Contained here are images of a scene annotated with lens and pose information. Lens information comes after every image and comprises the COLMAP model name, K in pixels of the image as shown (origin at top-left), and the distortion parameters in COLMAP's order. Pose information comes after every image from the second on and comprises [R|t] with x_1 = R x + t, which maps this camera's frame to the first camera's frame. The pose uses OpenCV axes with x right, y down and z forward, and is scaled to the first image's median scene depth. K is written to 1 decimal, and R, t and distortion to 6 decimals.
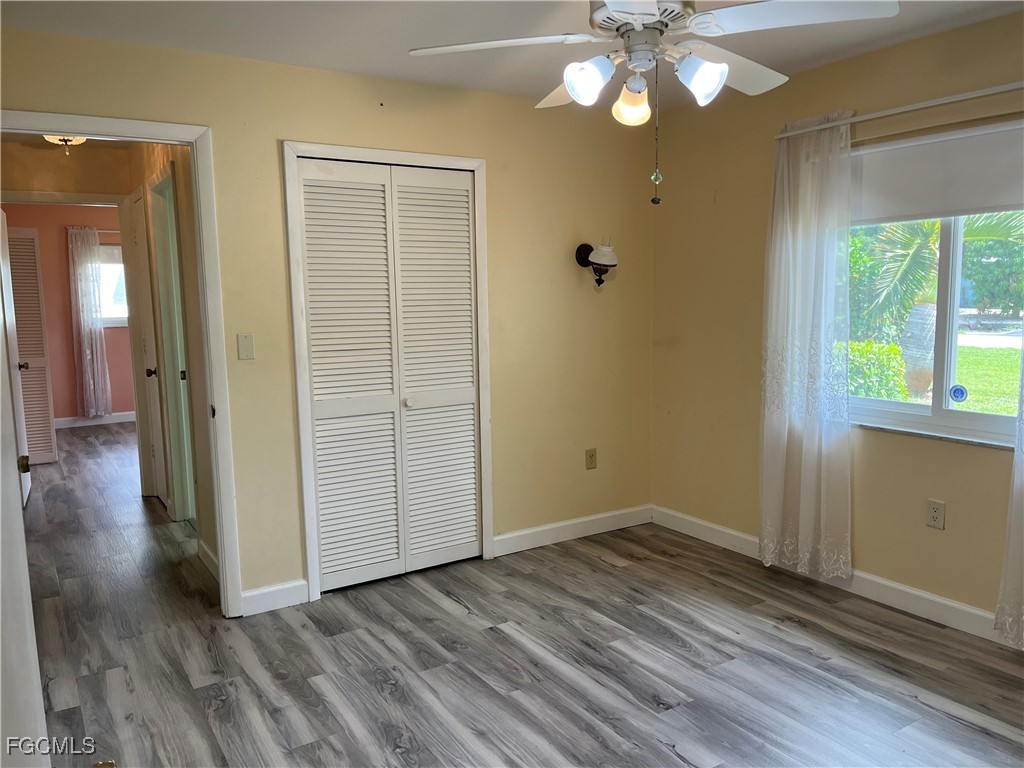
lens RADIAL K [[783.4, 0, 513.1], [0, 783.4, 392.7], [0, 0, 1]] dist [0.054579, -0.057298]
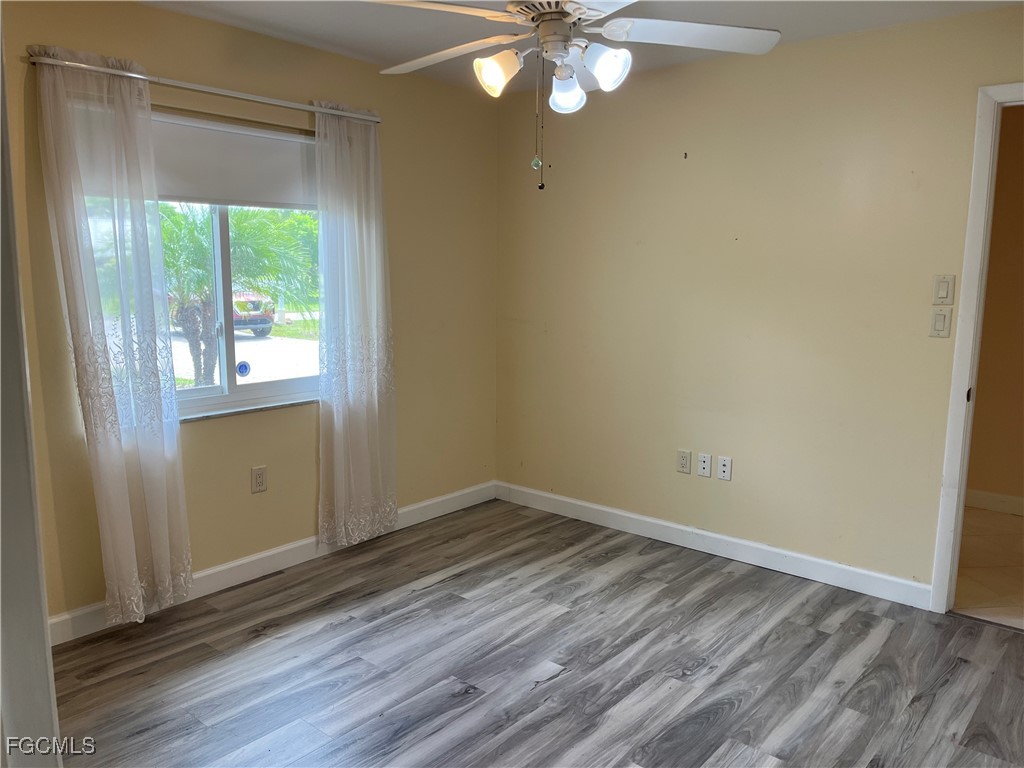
lens RADIAL K [[783.4, 0, 506.9], [0, 783.4, 383.5], [0, 0, 1]] dist [0.054579, -0.057298]
pose [[-0.274455, -0.127696, 0.953084, -0.602014], [0.135187, 0.976176, 0.169720, -0.118642], [-0.952050, 0.175425, -0.250653, 0.955042]]
